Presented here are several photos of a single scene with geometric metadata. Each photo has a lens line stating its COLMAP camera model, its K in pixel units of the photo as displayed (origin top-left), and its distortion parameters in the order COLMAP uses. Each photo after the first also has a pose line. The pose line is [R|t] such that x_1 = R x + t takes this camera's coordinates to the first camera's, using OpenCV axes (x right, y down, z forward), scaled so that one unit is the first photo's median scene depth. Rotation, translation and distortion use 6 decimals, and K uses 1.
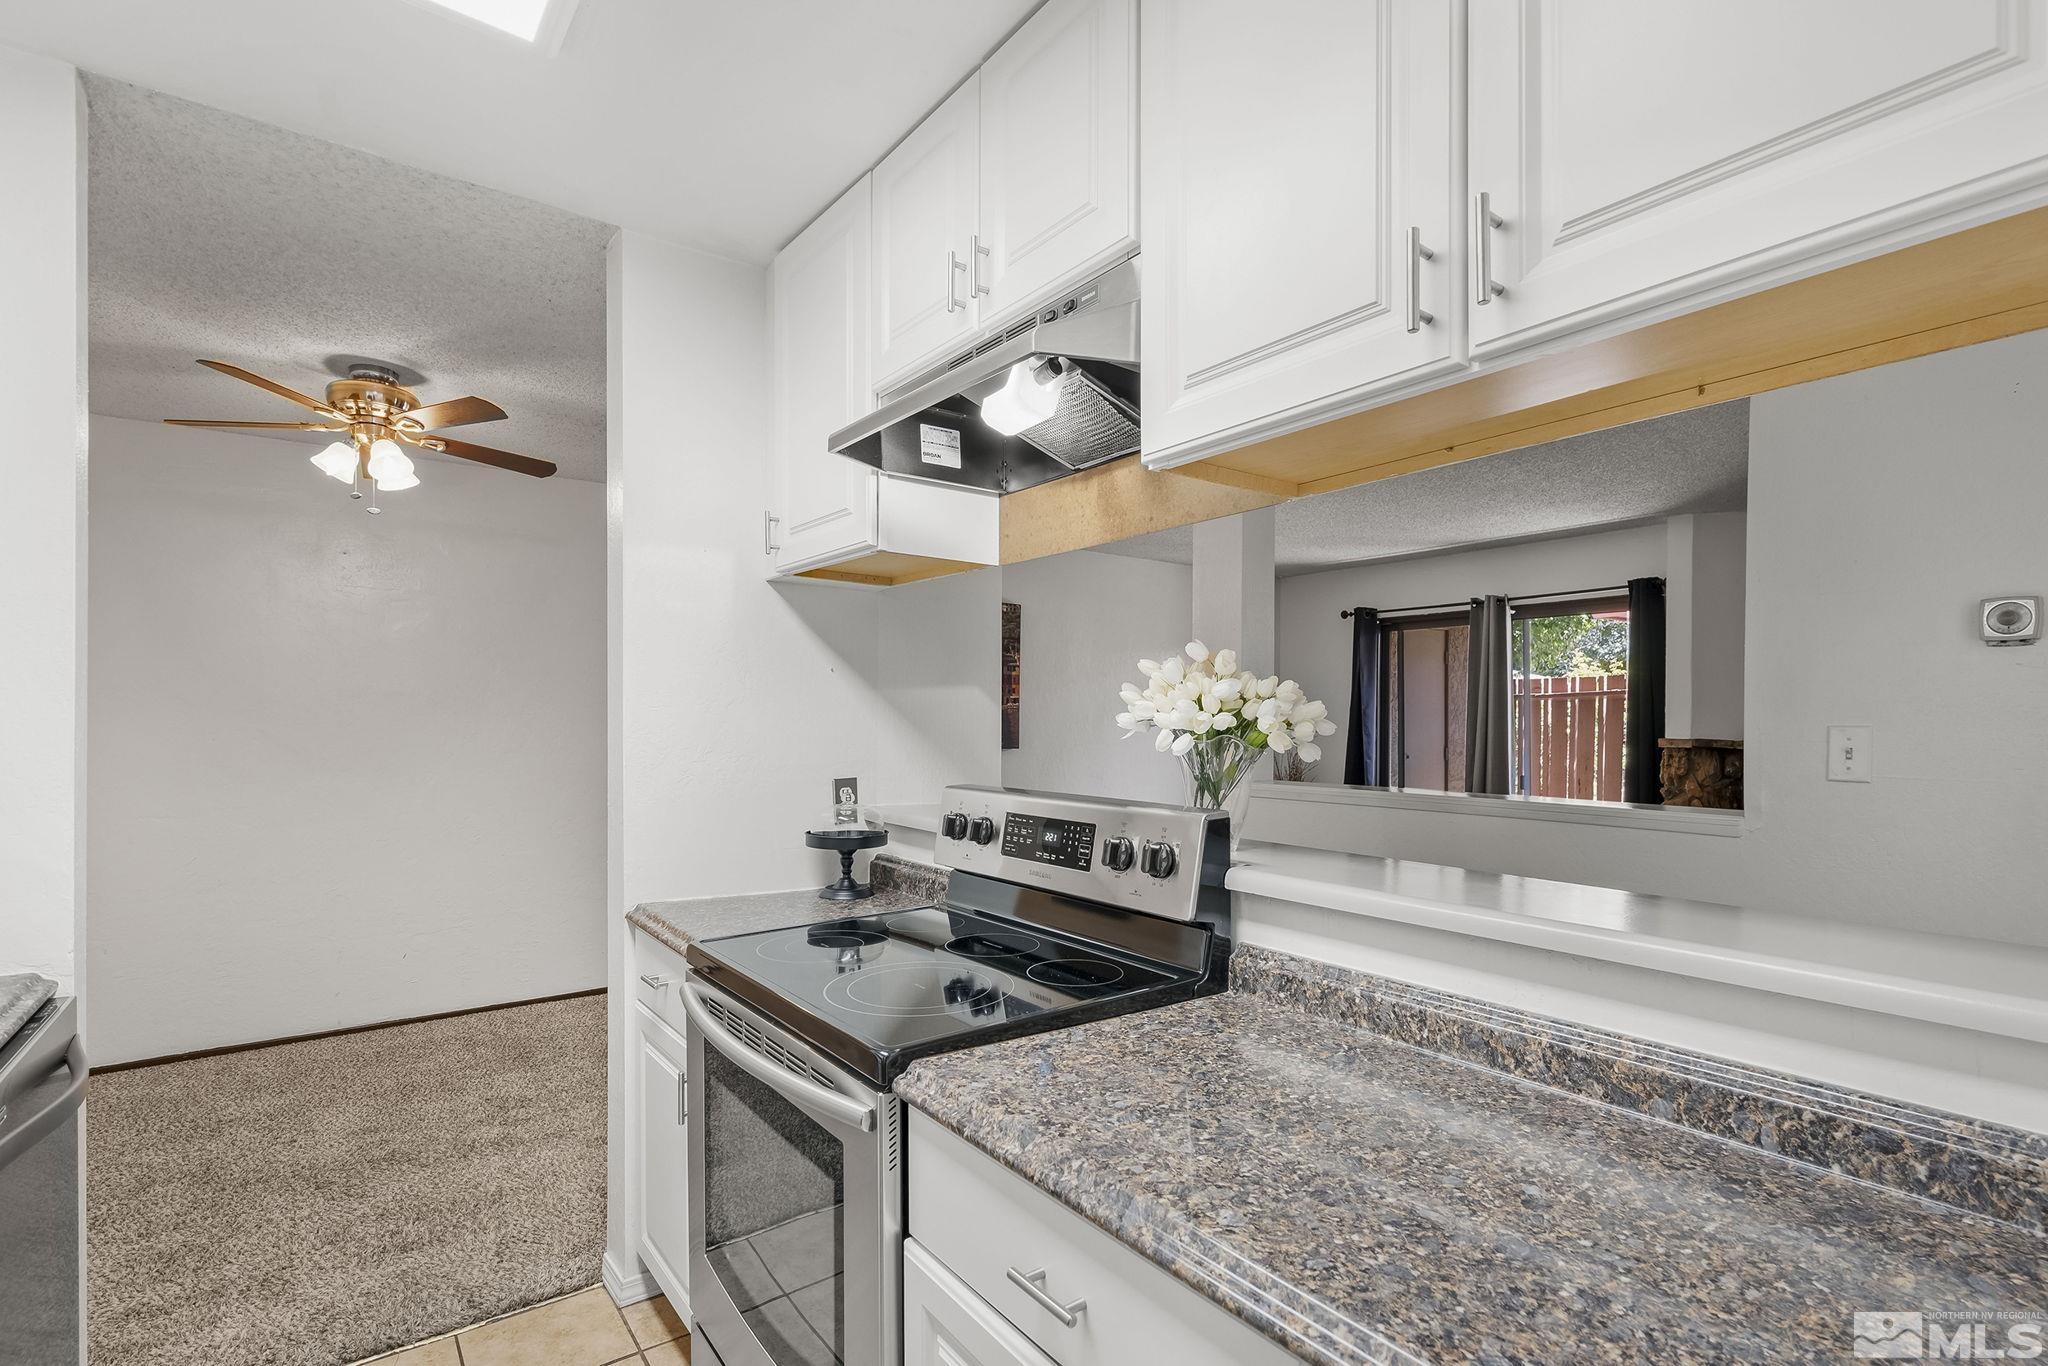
lens RADIAL K [[970.2, 0, 1034.3], [0, 970.2, 721.3], [0, 0, 1]] dist [-0.003109, 0.000344]
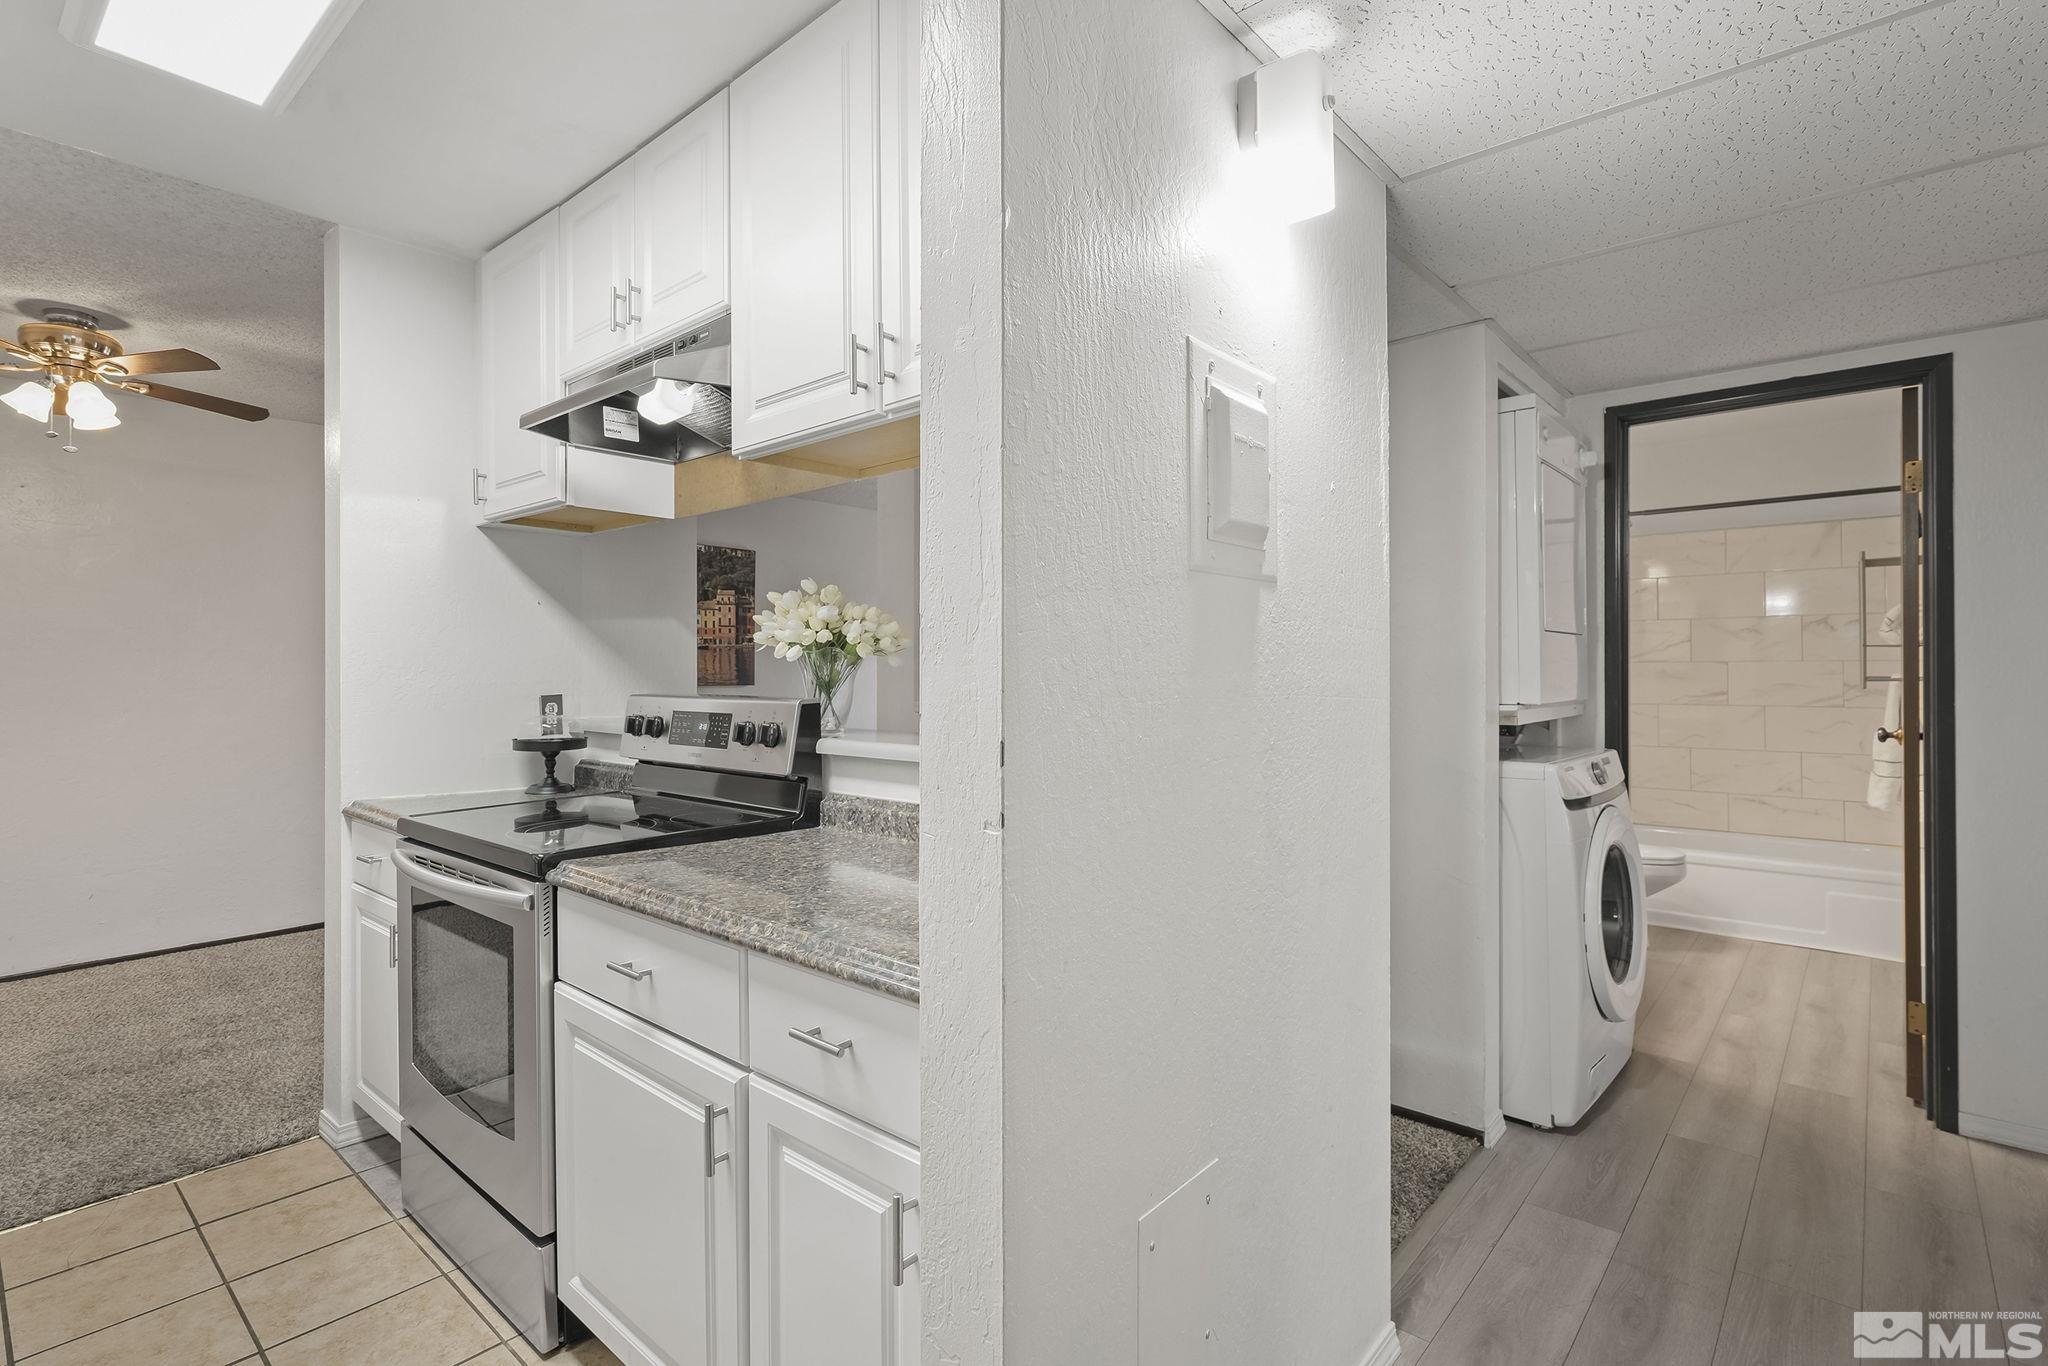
lens RADIAL K [[983.3, 0, 1012.6], [0, 983.3, 657.1], [0, 0, 1]] dist [0.002510, 0.000634]
pose [[0.980511, -0.005480, 0.196390, 0.142559], [0.008259, 0.999877, -0.013337, 0.039413], [-0.196292, 0.014699, 0.980435, -0.335470]]
